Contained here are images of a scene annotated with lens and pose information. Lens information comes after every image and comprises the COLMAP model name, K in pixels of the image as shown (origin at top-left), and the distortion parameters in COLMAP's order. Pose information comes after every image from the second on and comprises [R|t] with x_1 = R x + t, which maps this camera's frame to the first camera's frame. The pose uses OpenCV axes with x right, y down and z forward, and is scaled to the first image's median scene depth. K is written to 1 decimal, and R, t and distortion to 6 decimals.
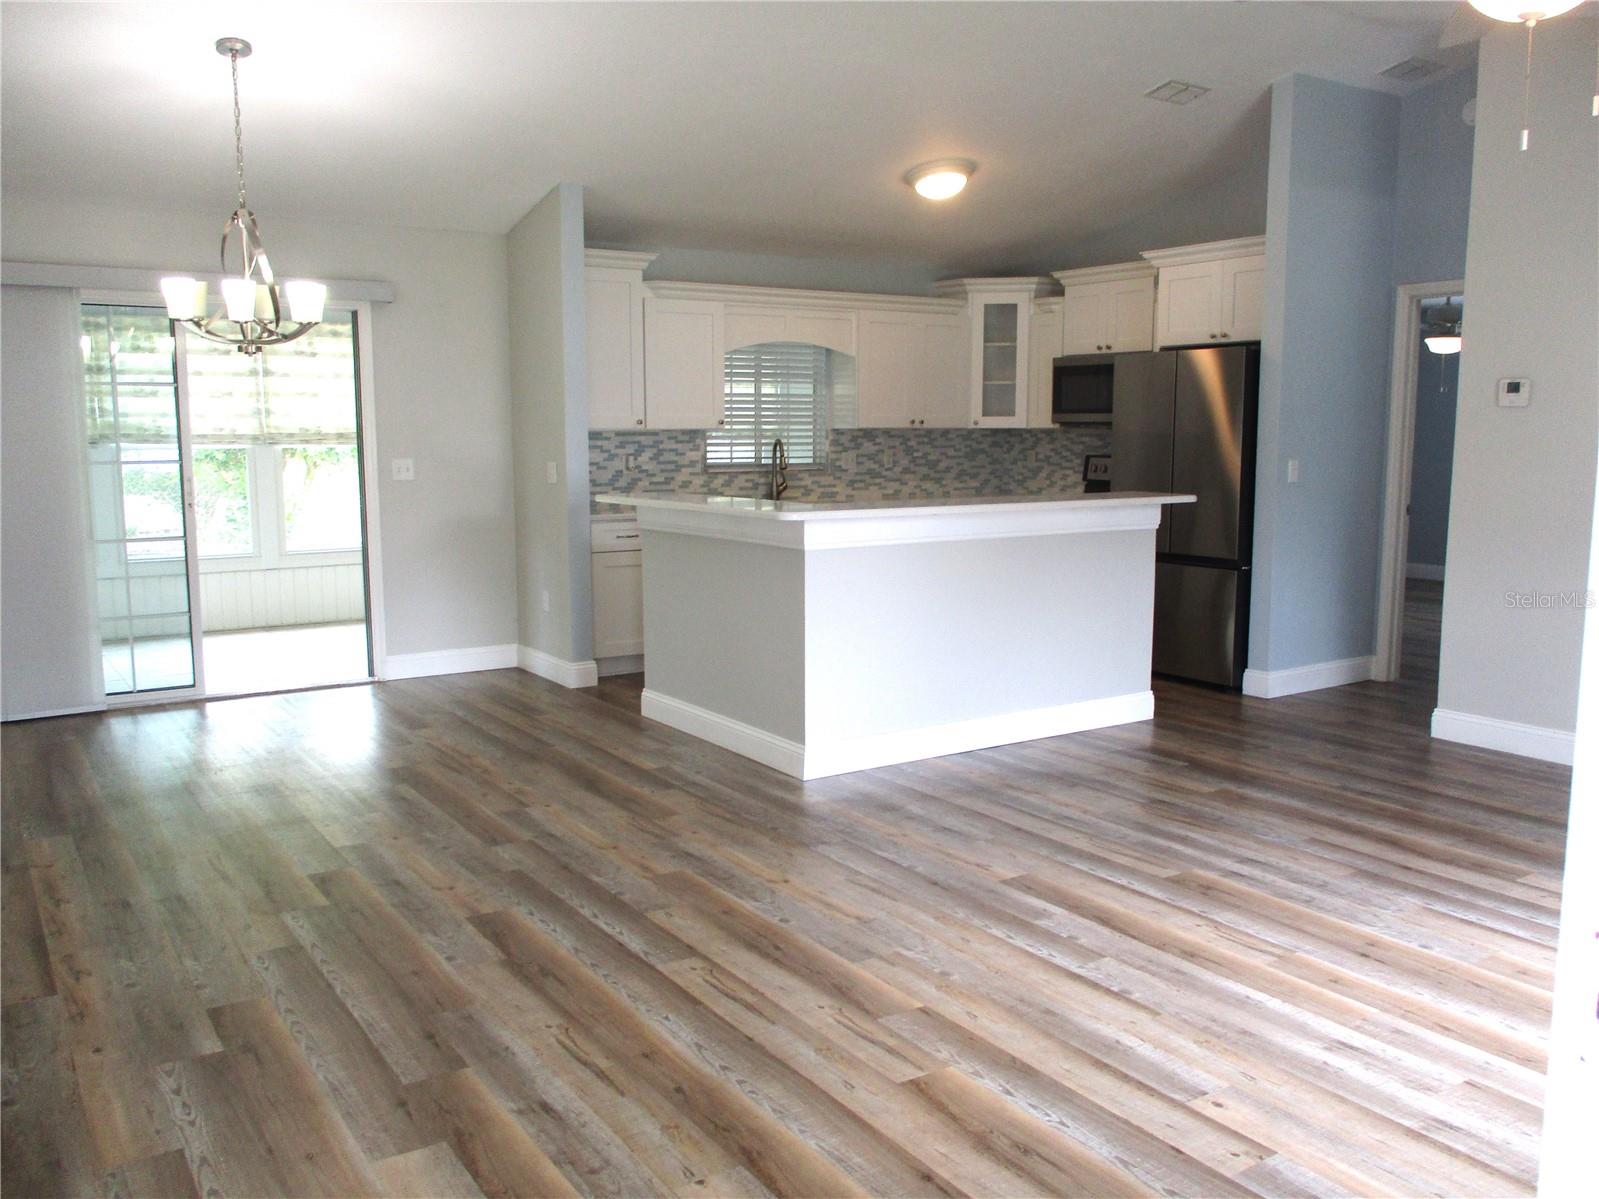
lens RADIAL K [[1370.2, 0, 802.9], [0, 1370.2, 588.8], [0, 0, 1]] dist [-0.033945, 0.018443]
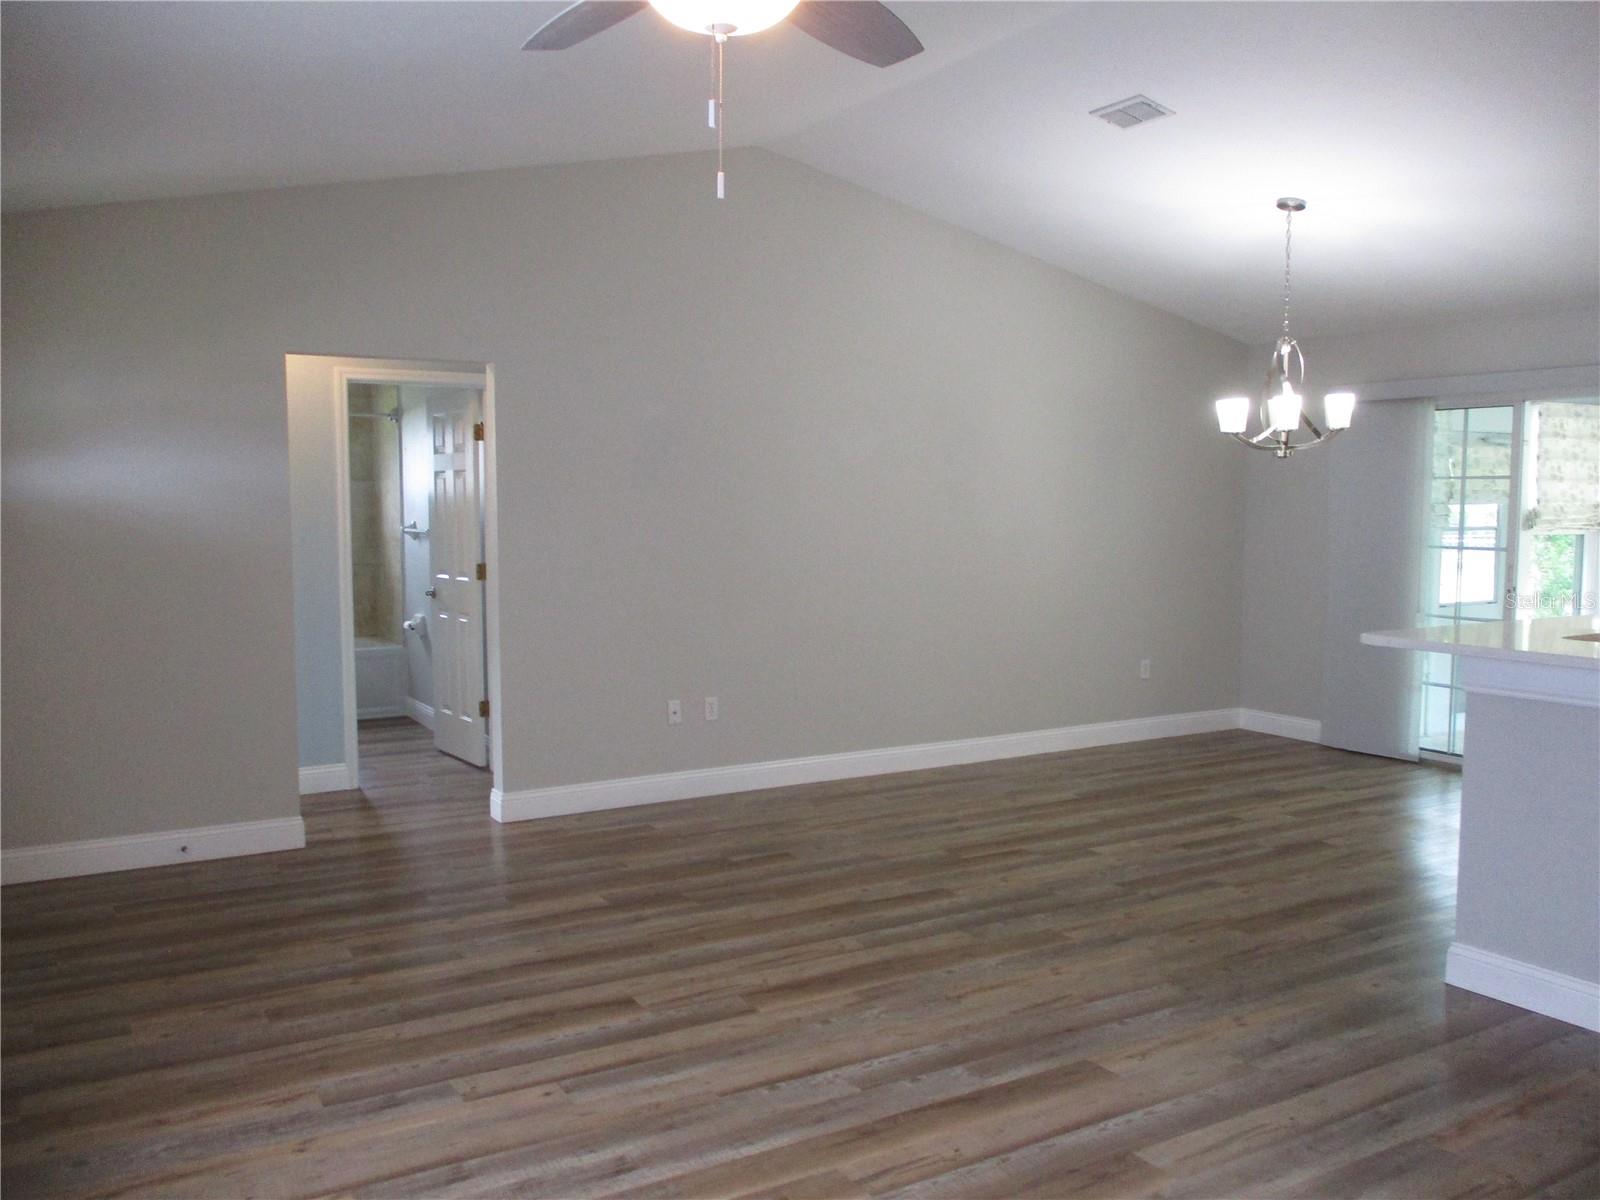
lens RADIAL K [[1329.0, 0, 808.5], [0, 1329.0, 593.5], [0, 0, 1]] dist [-0.021670, -0.000627]
pose [[-0.039167, 0.076825, -0.996275, 0.481695], [-0.119597, 0.989512, 0.081005, -0.063248], [0.992050, 0.122325, -0.029568, 0.404184]]
